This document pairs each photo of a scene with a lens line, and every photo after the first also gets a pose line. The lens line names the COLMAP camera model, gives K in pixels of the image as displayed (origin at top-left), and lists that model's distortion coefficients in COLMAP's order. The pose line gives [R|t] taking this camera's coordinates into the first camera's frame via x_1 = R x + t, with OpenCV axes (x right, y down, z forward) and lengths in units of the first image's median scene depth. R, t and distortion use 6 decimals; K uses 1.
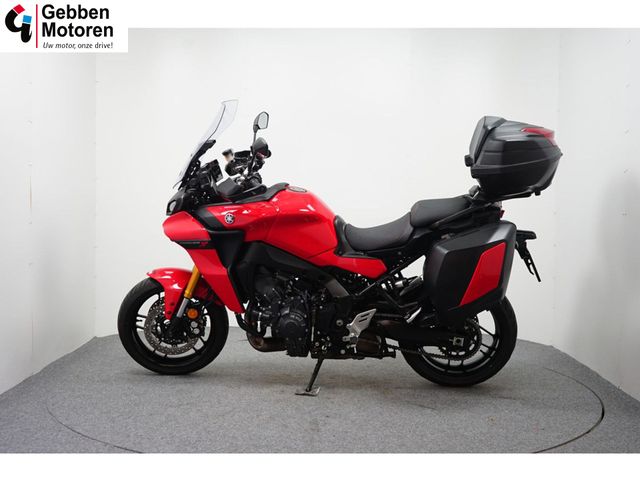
lens RADIAL K [[799.4, 0, 323.2], [0, 799.4, 243.7], [0, 0, 1]] dist [0.022864, 0.000000]
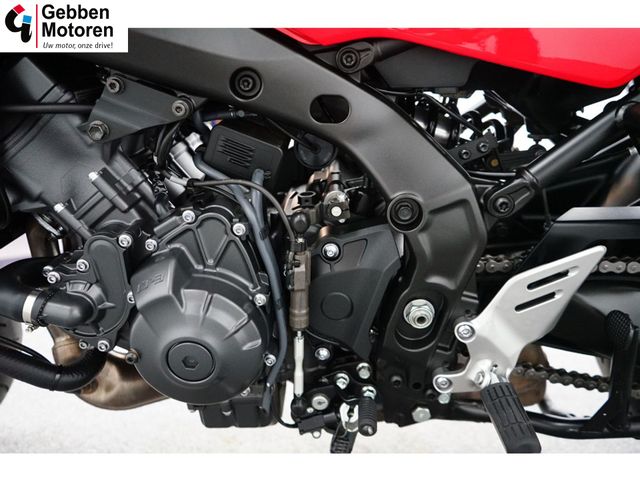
lens RADIAL K [[529.1, 0, 320.0], [0, 529.1, 240.0], [0, 0, 1]] dist [-0.003020, -0.001113]
pose [[0.996975, -0.057680, 0.052090, -0.012965], [0.050372, 0.989956, 0.132101, 0.058347], [-0.059186, -0.129077, 0.989867, 0.863612]]
